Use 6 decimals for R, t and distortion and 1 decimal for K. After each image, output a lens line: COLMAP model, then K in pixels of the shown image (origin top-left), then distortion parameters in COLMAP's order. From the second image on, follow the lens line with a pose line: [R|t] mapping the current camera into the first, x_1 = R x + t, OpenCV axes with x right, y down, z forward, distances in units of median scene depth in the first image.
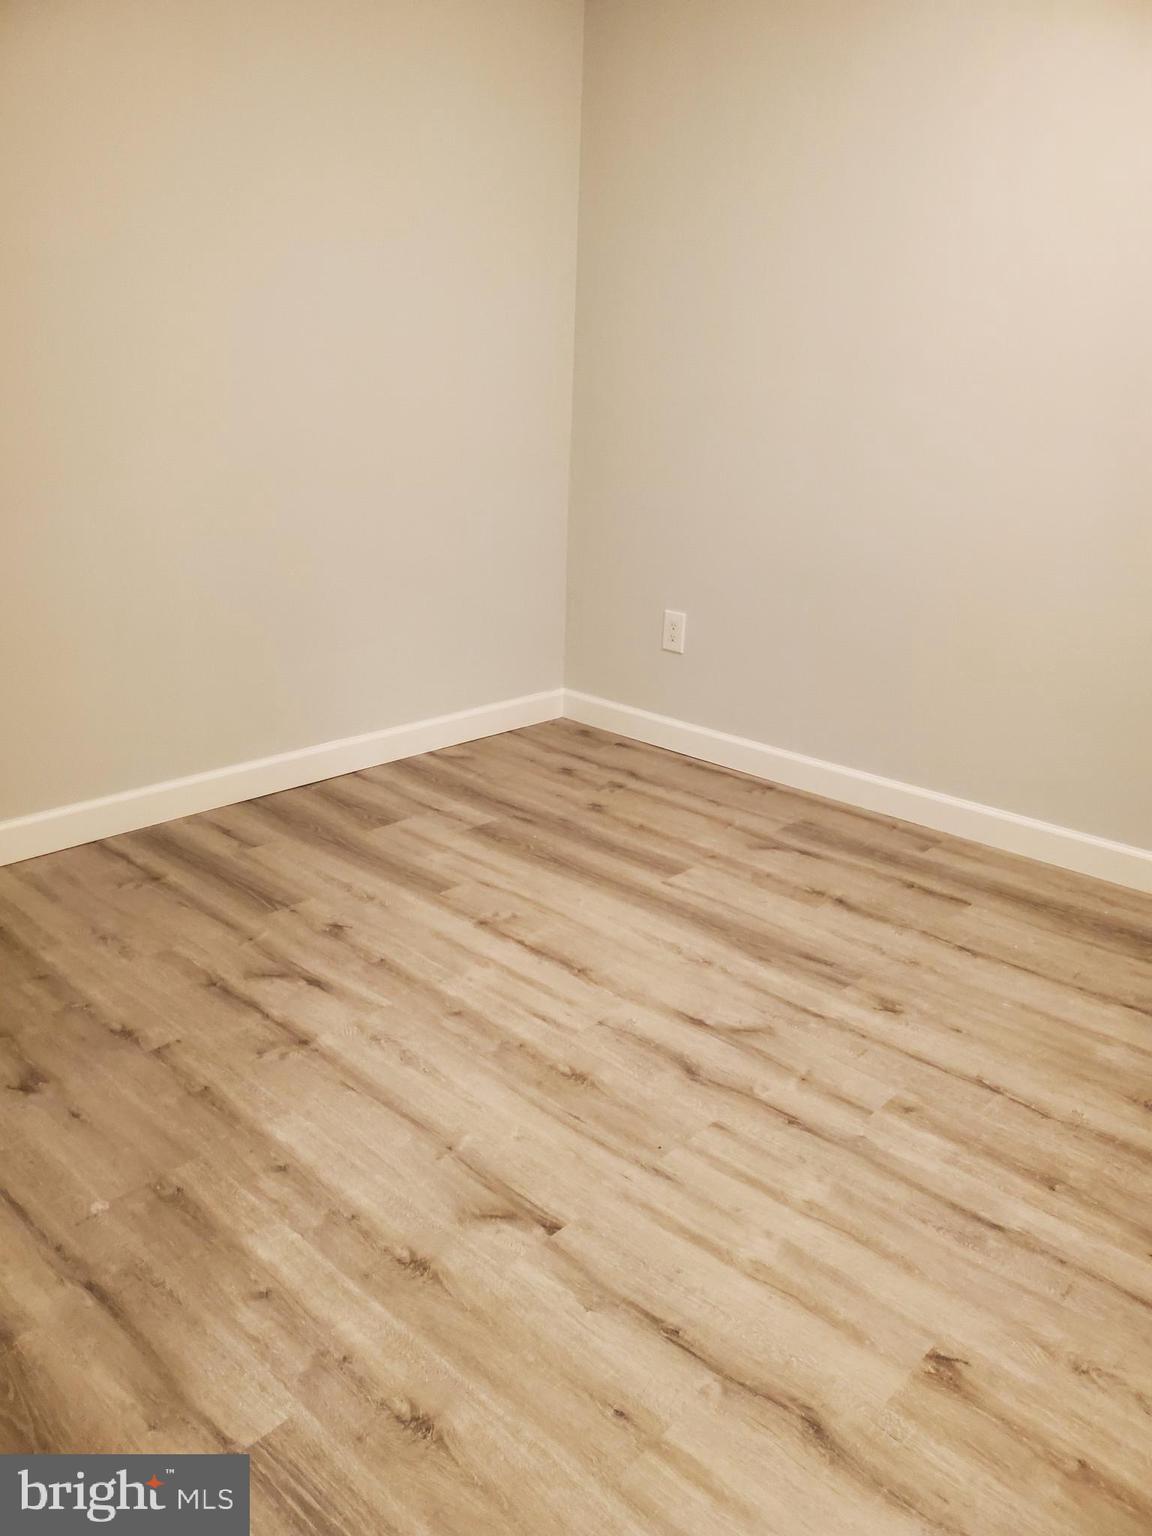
lens RADIAL K [[1182.6, 0, 578.0], [0, 1182.6, 792.3], [0, 0, 1]] dist [0.019226, 0.011562]
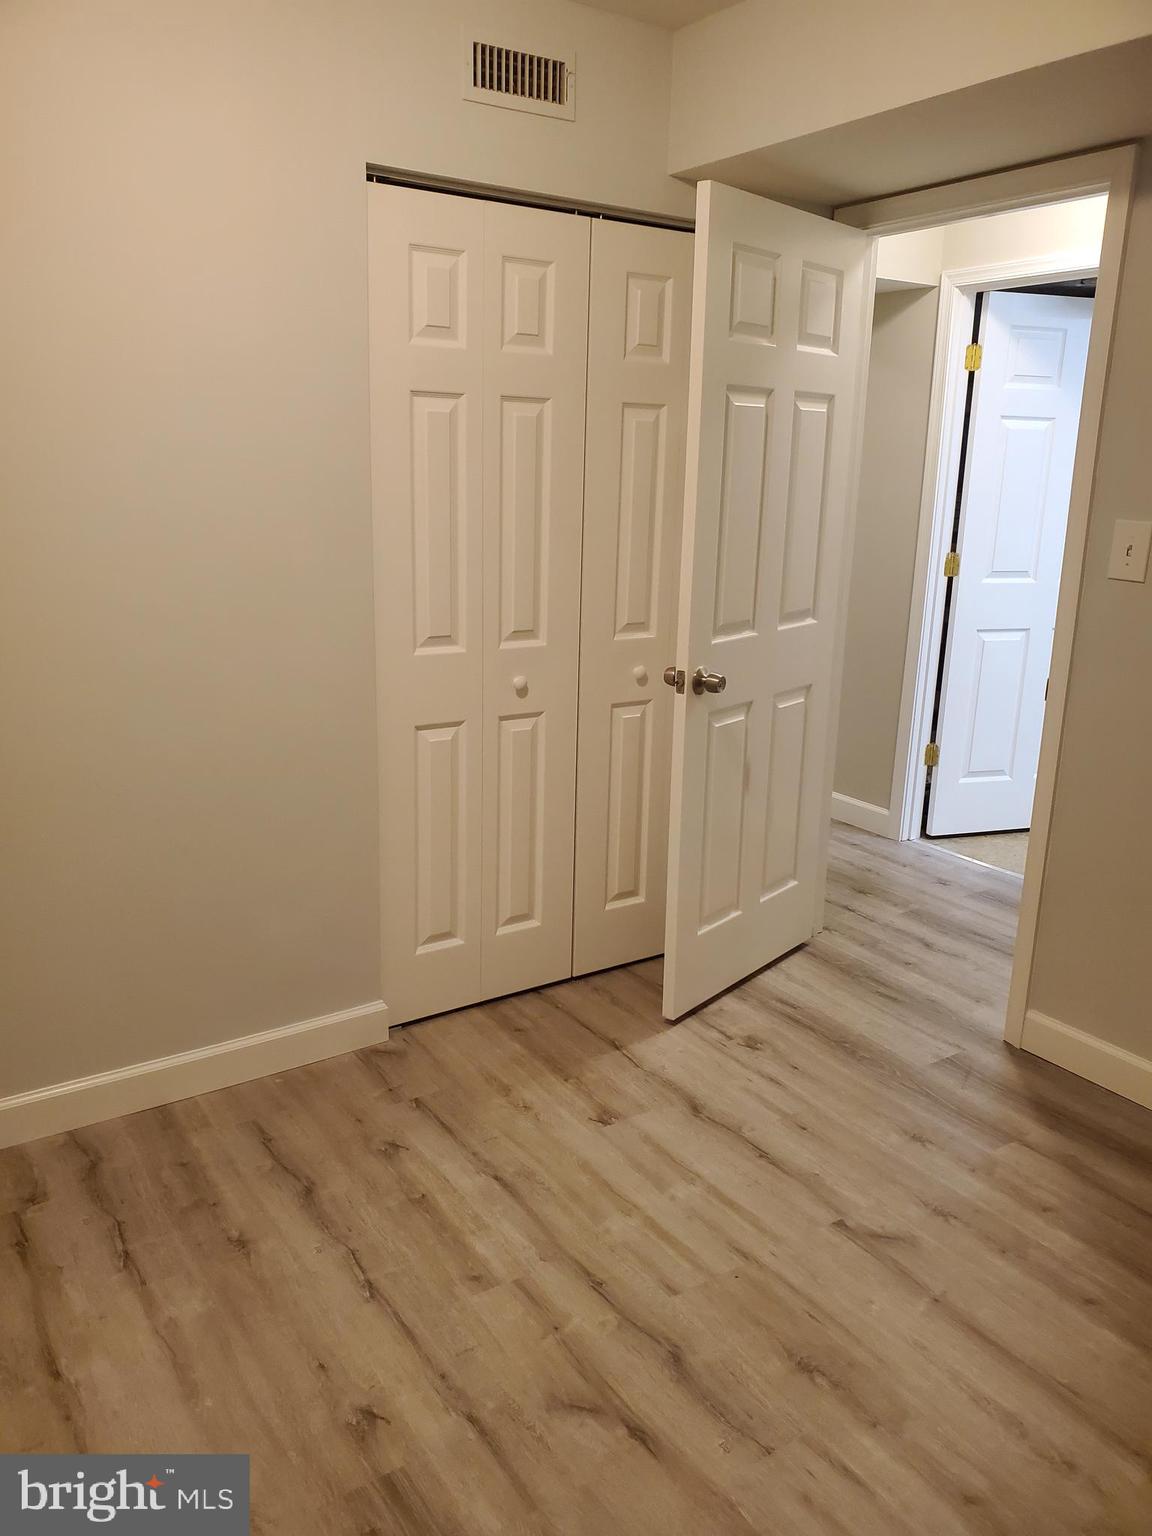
lens RADIAL K [[1182.6, 0, 578.0], [0, 1182.6, 792.3], [0, 0, 1]] dist [0.019226, 0.011562]
pose [[-0.966994, -0.129523, 0.219422, 0.028848], [0.027660, 0.802708, 0.595730, -0.716862], [-0.253292, 0.582137, -0.772632, 1.639975]]
